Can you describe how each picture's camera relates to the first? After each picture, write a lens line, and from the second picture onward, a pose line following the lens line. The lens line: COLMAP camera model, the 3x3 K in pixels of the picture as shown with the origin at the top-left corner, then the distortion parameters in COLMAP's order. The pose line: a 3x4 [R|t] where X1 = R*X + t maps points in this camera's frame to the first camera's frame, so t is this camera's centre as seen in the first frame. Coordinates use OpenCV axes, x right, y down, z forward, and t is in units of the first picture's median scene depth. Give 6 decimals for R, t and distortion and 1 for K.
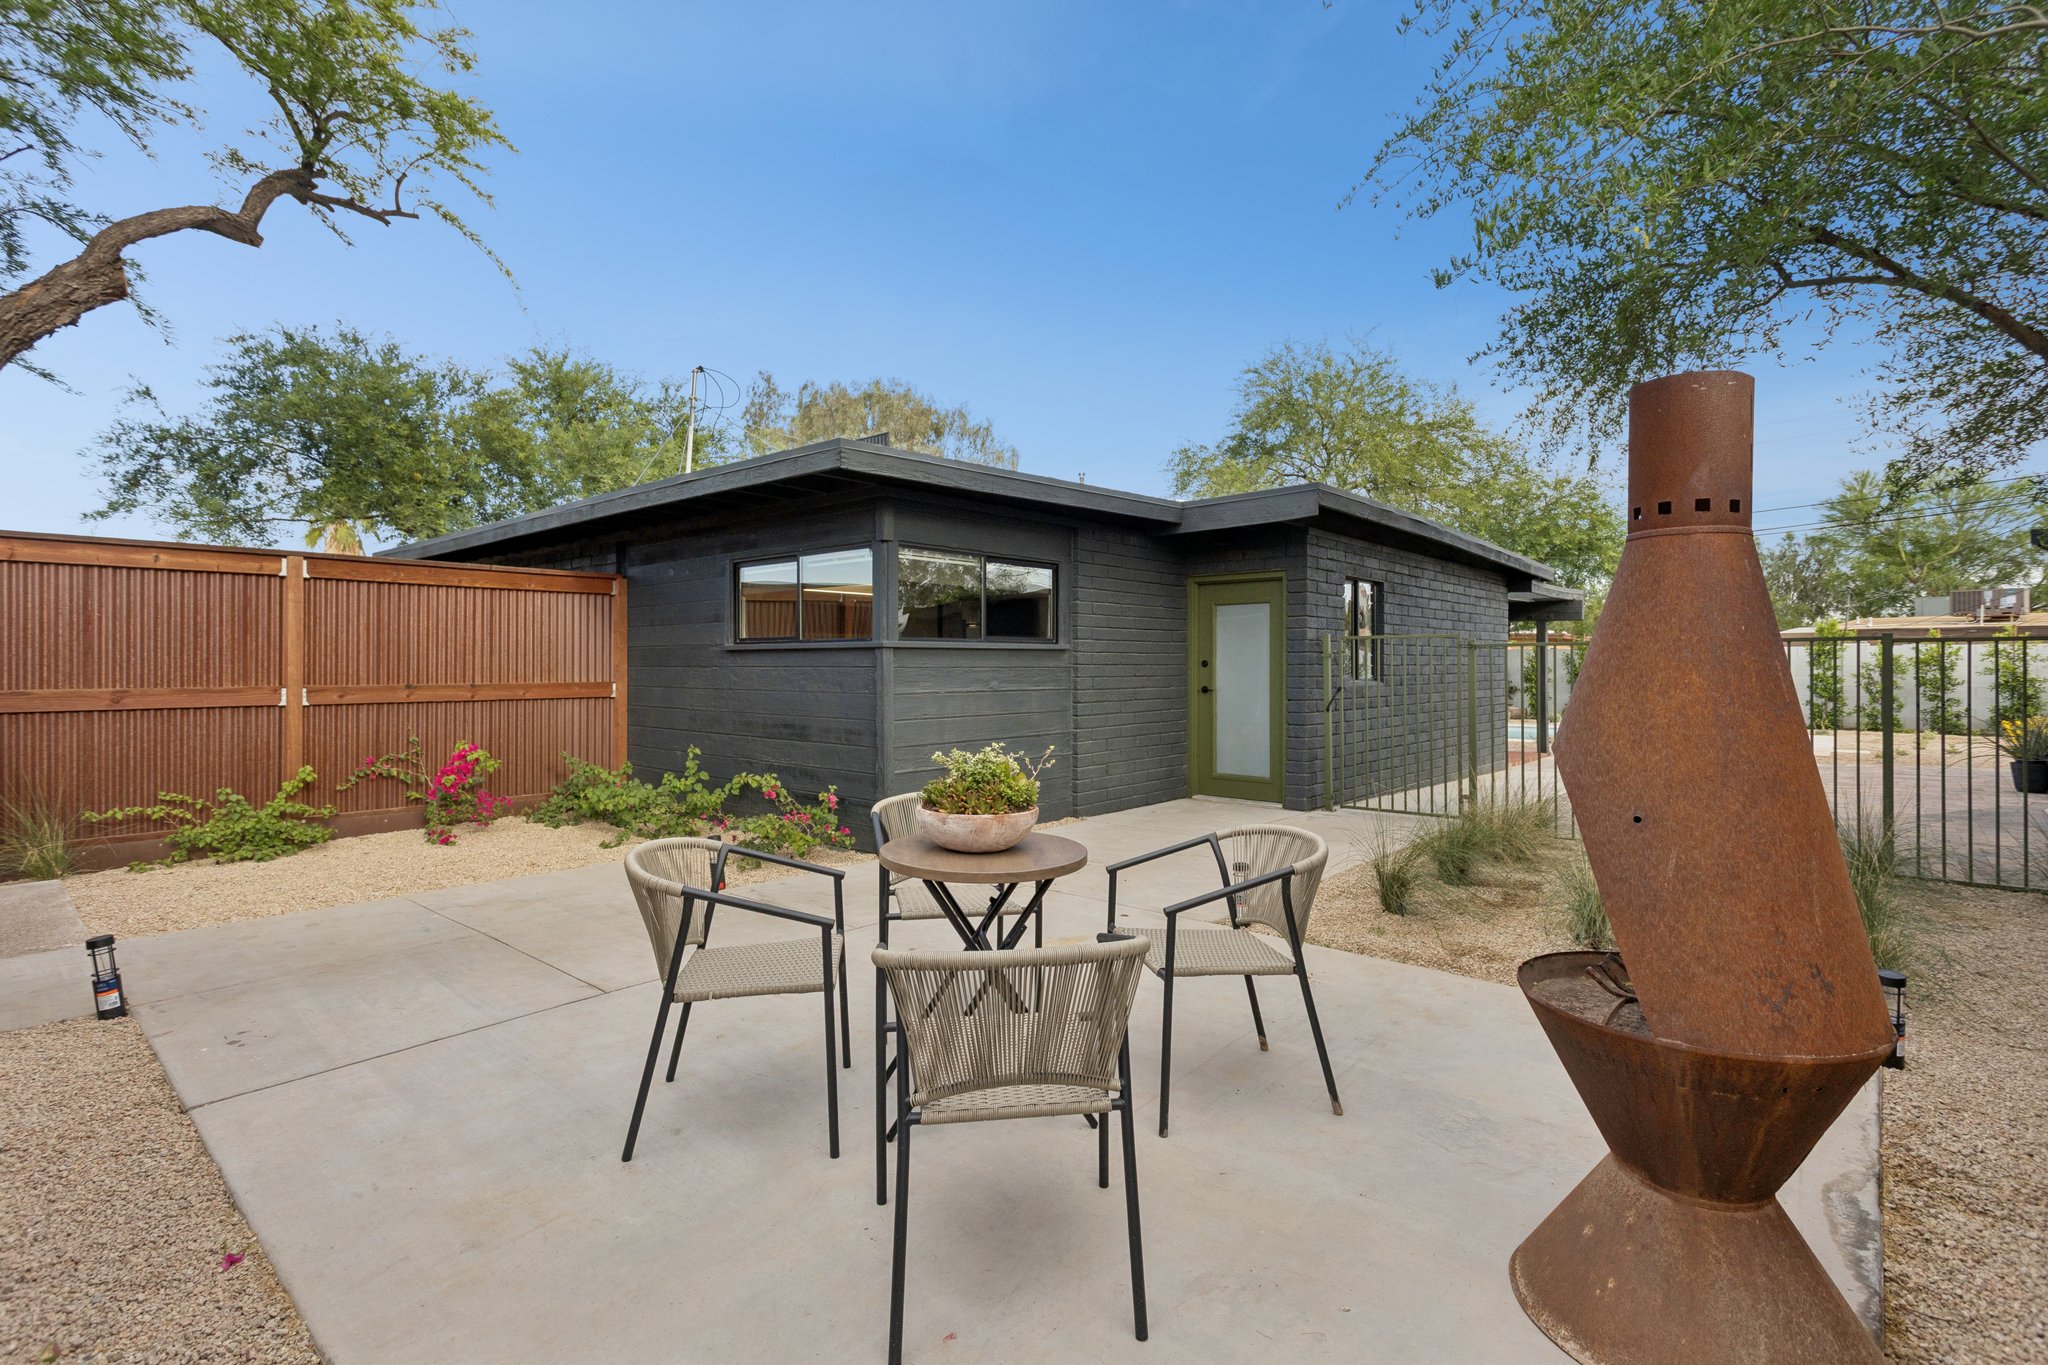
lens RADIAL K [[958.4, 0, 1024.0], [0, 958.4, 663.5], [0, 0, 1]] dist [0.006514, 0.000636]
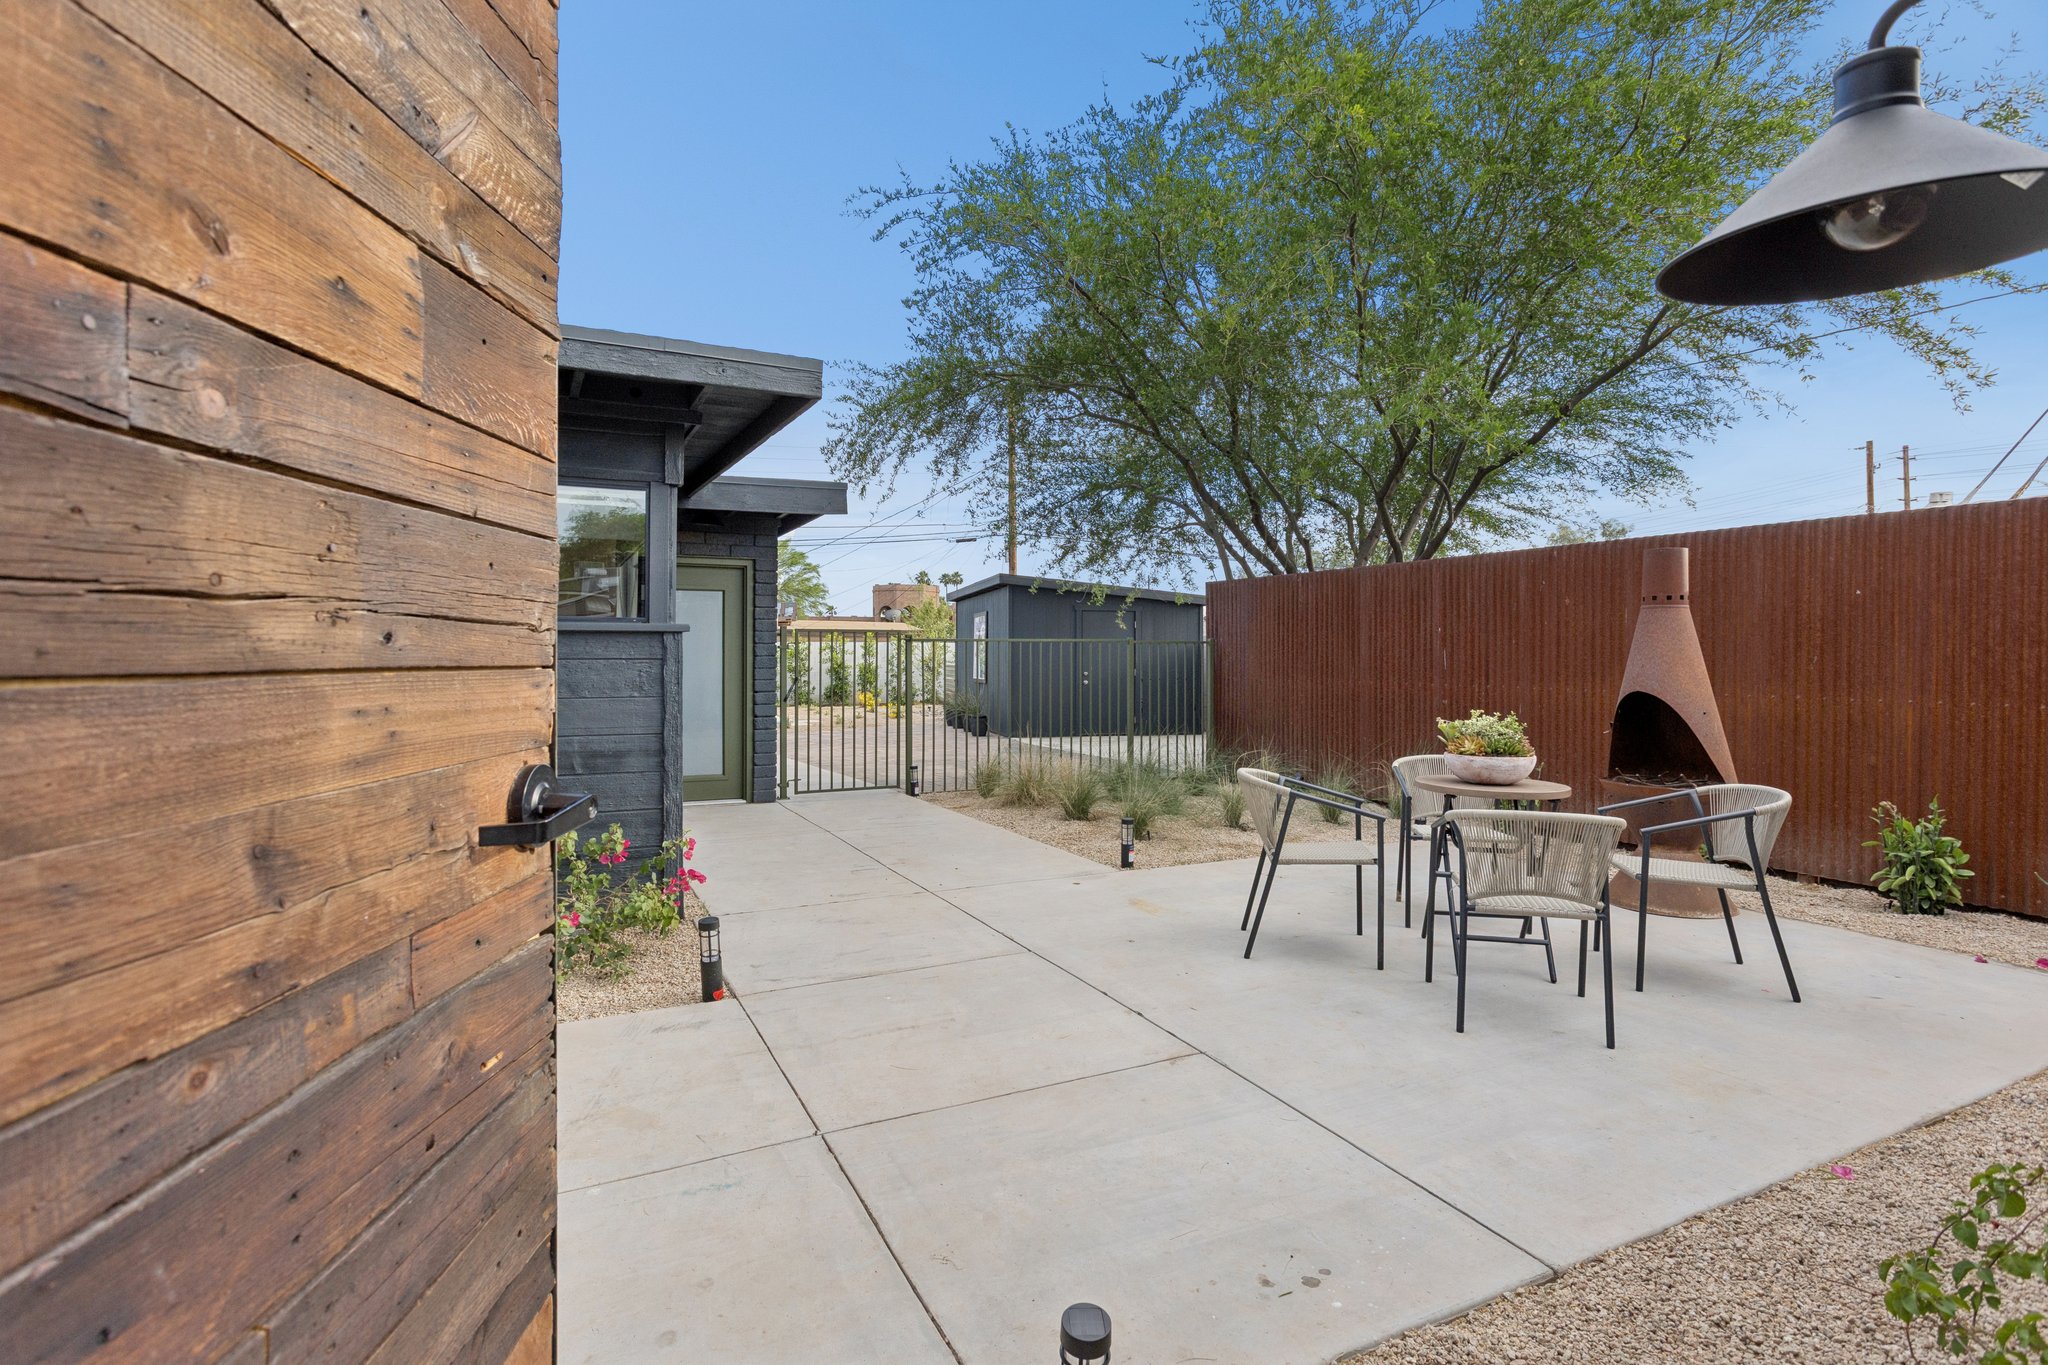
lens RADIAL K [[994.8, 0, 1021.2], [0, 994.8, 650.3], [0, 0, 1]] dist [-0.012171, 0.002084]
pose [[0.384084, 0.006938, 0.923272, -0.539430], [-0.002695, 0.999976, -0.006394, 0.000949], [-0.923294, -0.000032, 0.384094, 0.342394]]
